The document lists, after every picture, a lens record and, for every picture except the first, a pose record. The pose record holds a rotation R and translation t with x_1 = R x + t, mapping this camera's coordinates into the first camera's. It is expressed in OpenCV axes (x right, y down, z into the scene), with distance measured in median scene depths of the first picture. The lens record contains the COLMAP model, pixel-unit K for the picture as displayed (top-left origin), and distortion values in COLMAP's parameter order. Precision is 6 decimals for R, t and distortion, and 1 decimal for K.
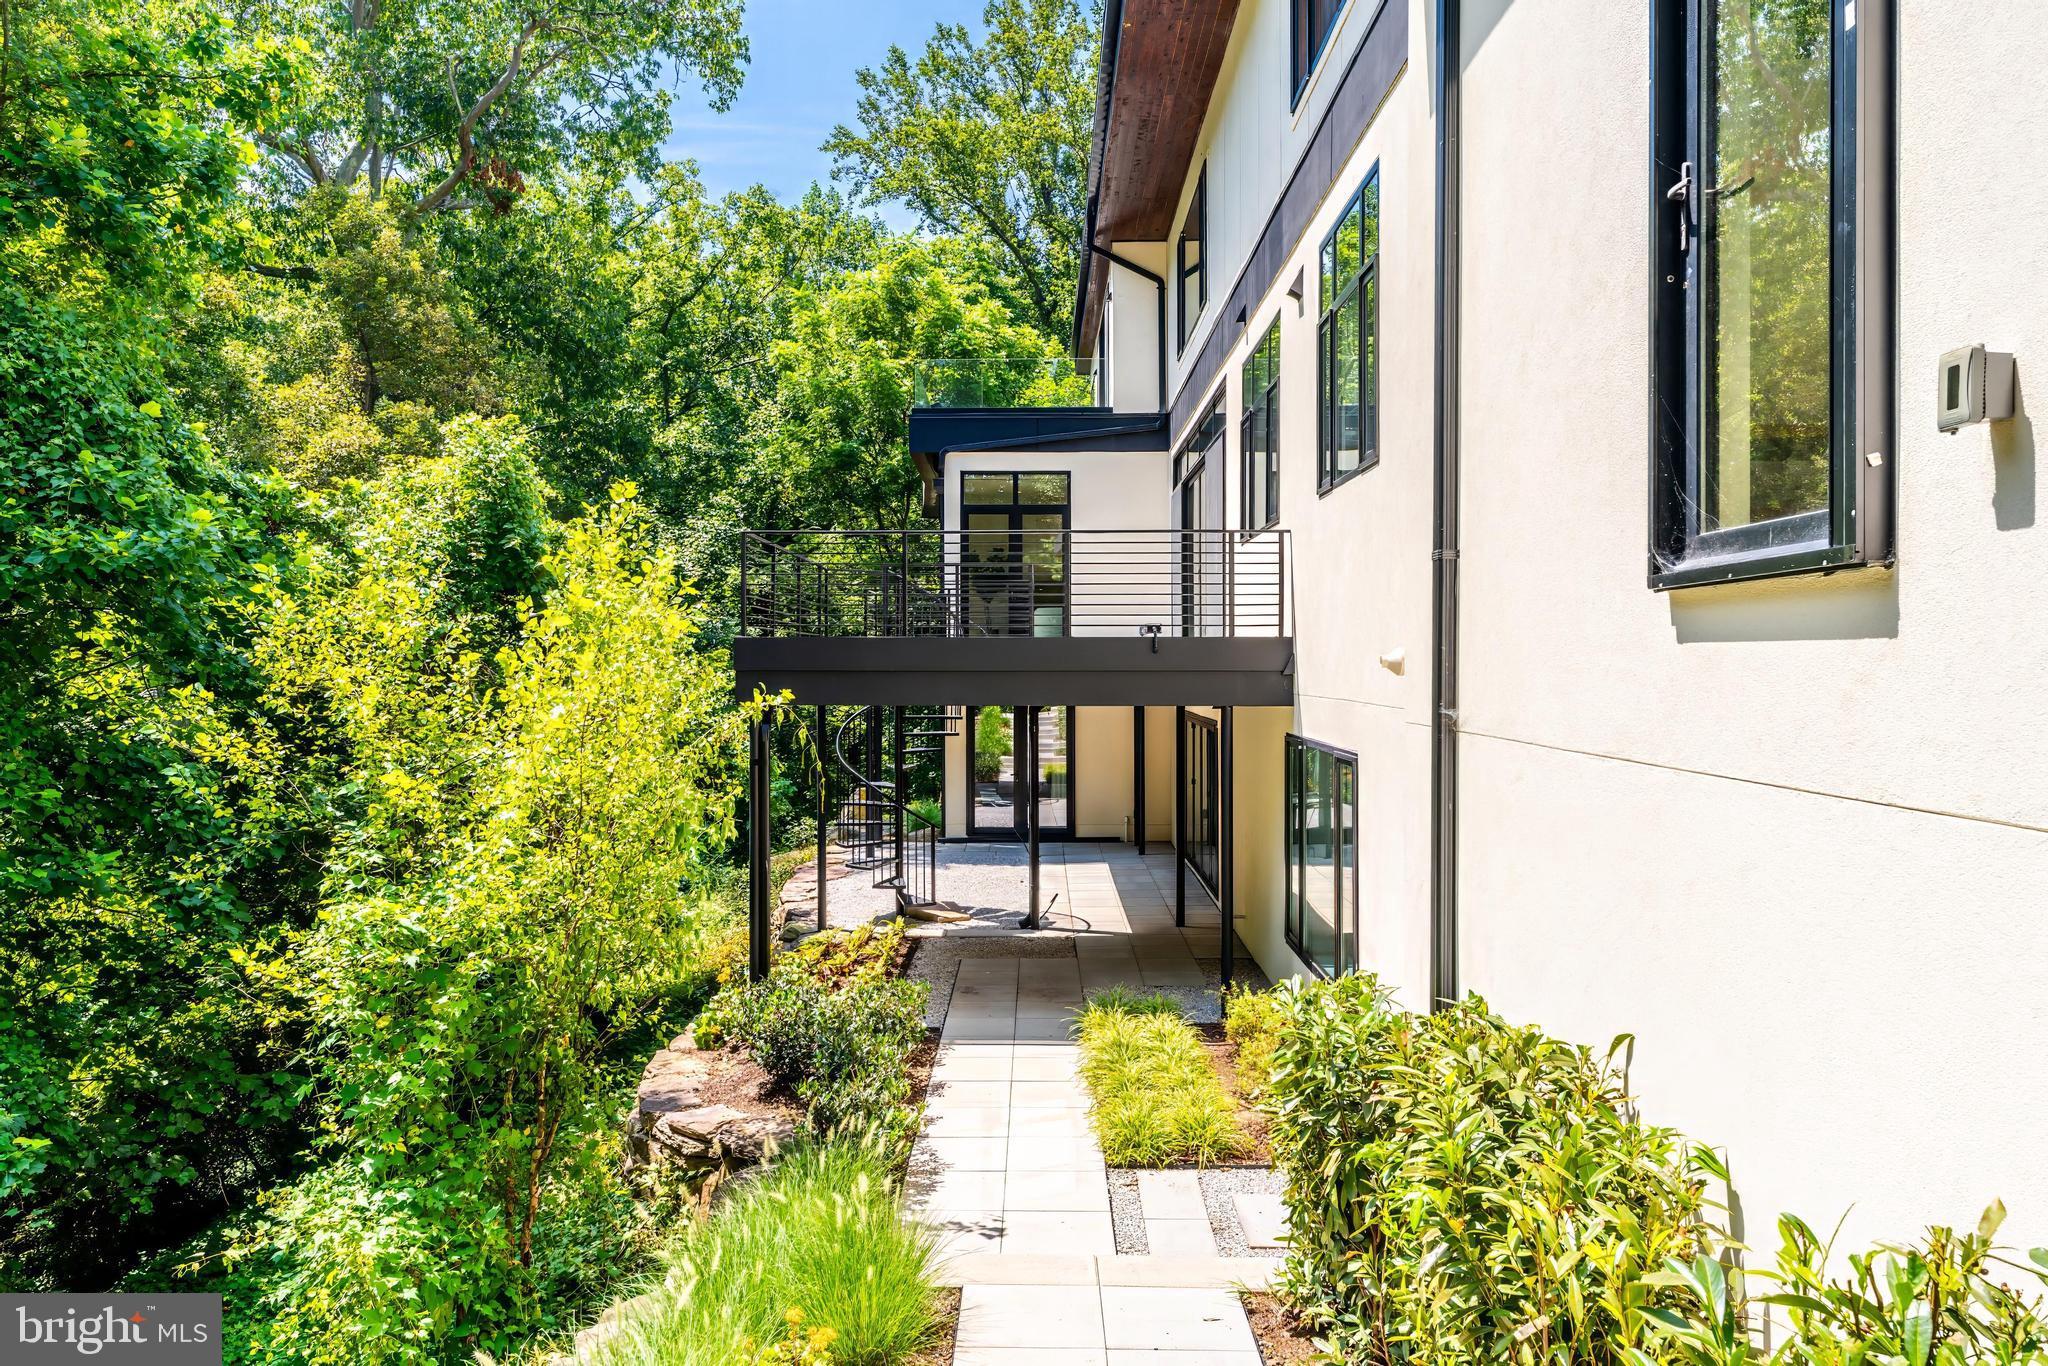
lens RADIAL K [[1426.7, 0, 1022.8], [0, 1426.7, 679.1], [0, 0, 1]] dist [-0.010710, -0.001305]
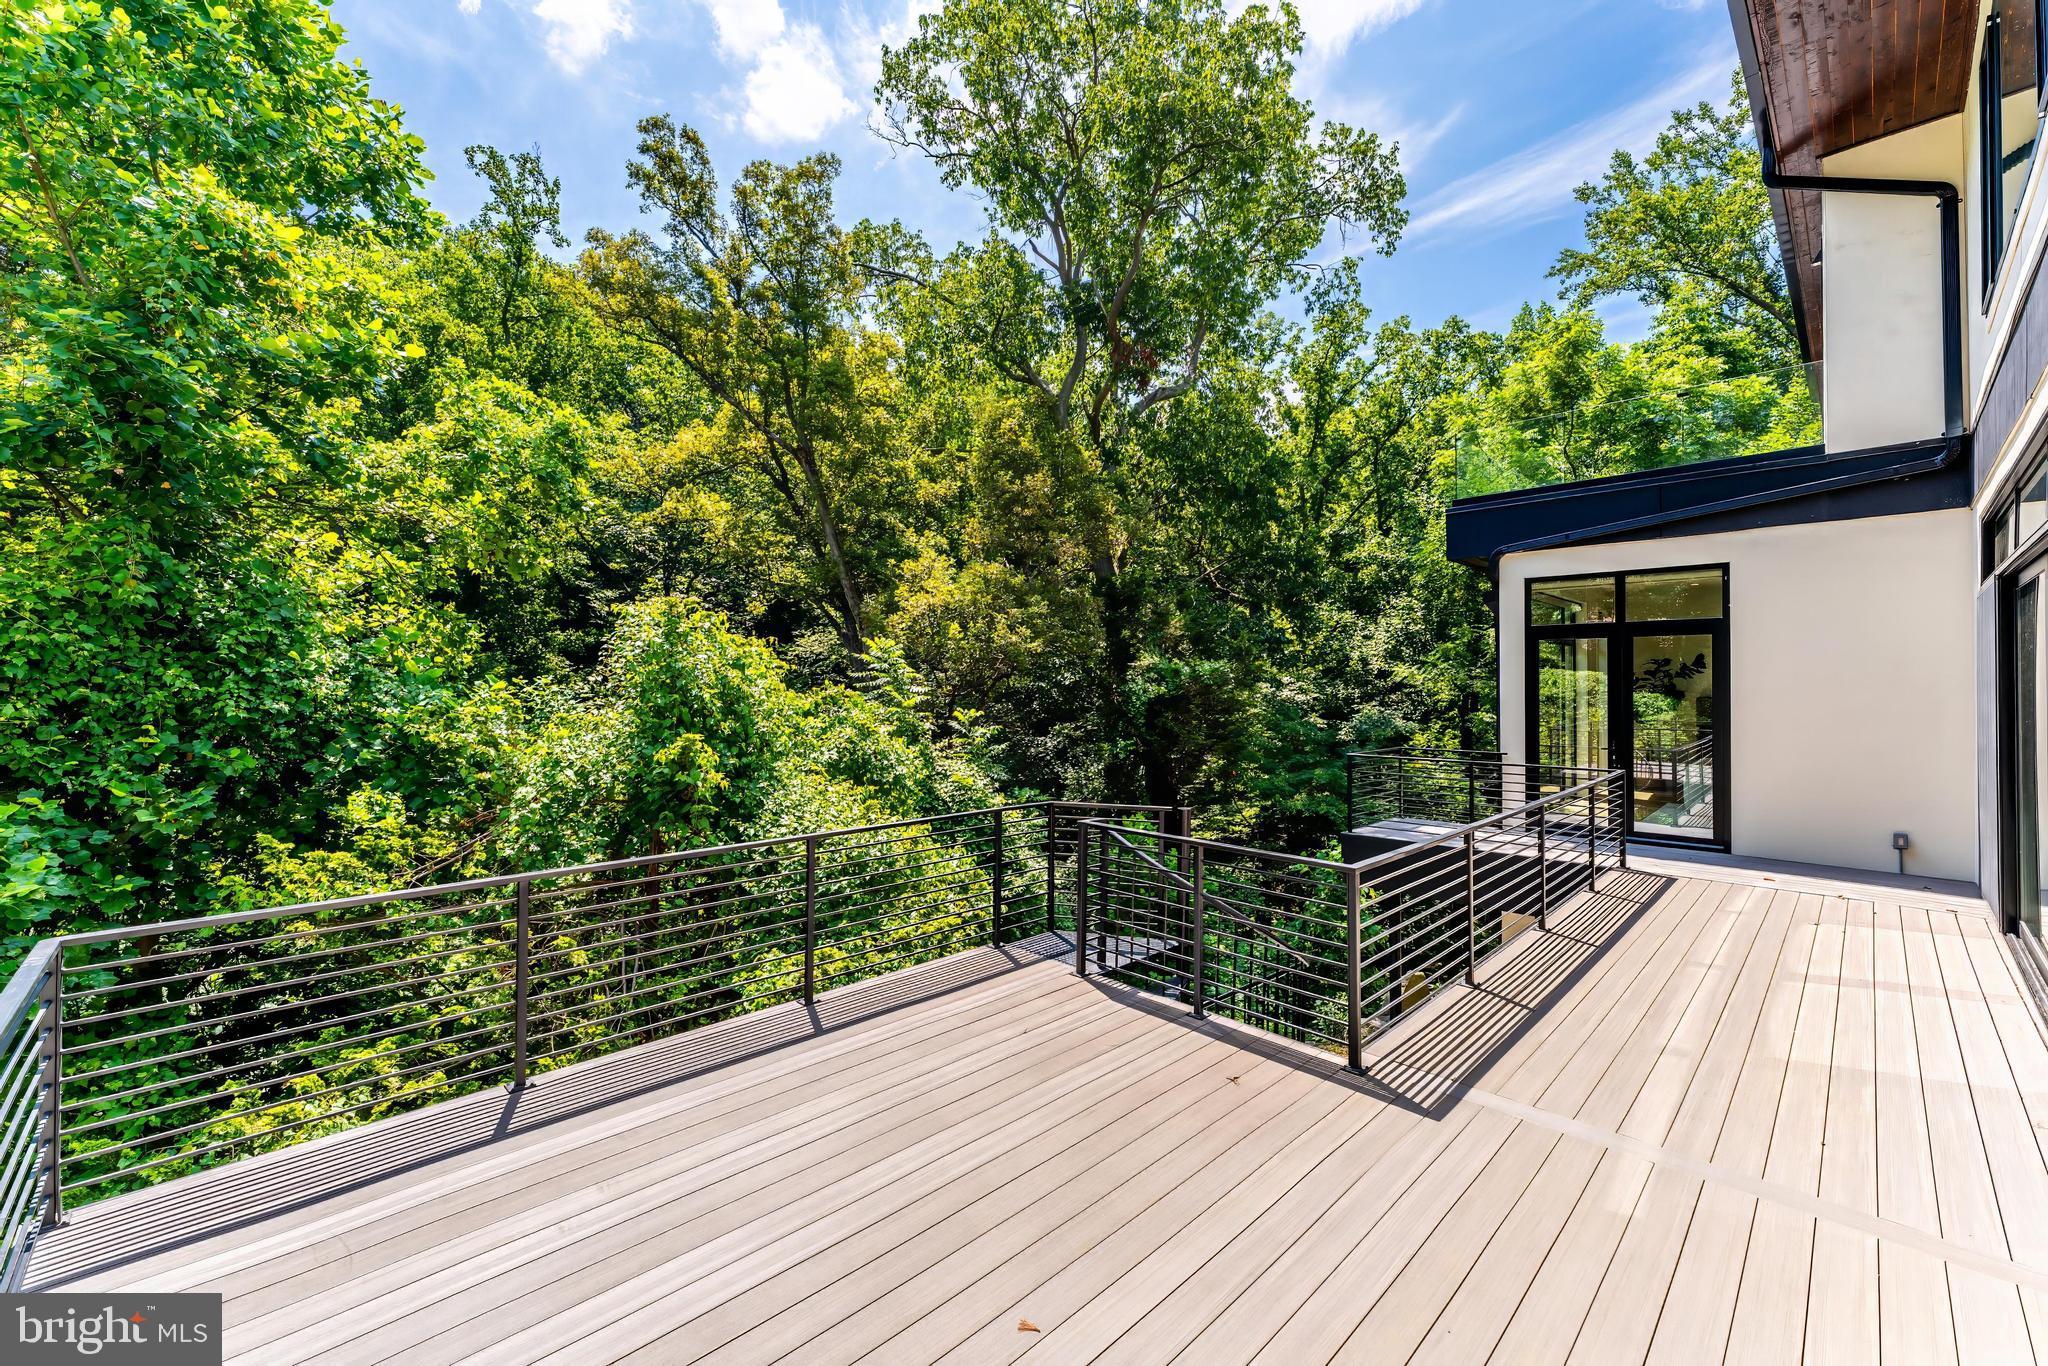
lens RADIAL K [[832.1, 0, 1022.1], [0, 832.1, 680.5], [0, 0, 1]] dist [0.002540, 0.000135]
pose [[0.705085, -0.000593, -0.709123, 0.049839], [-0.011008, 0.999870, -0.011782, -0.060683], [0.709038, 0.016113, 0.704987, 0.369615]]
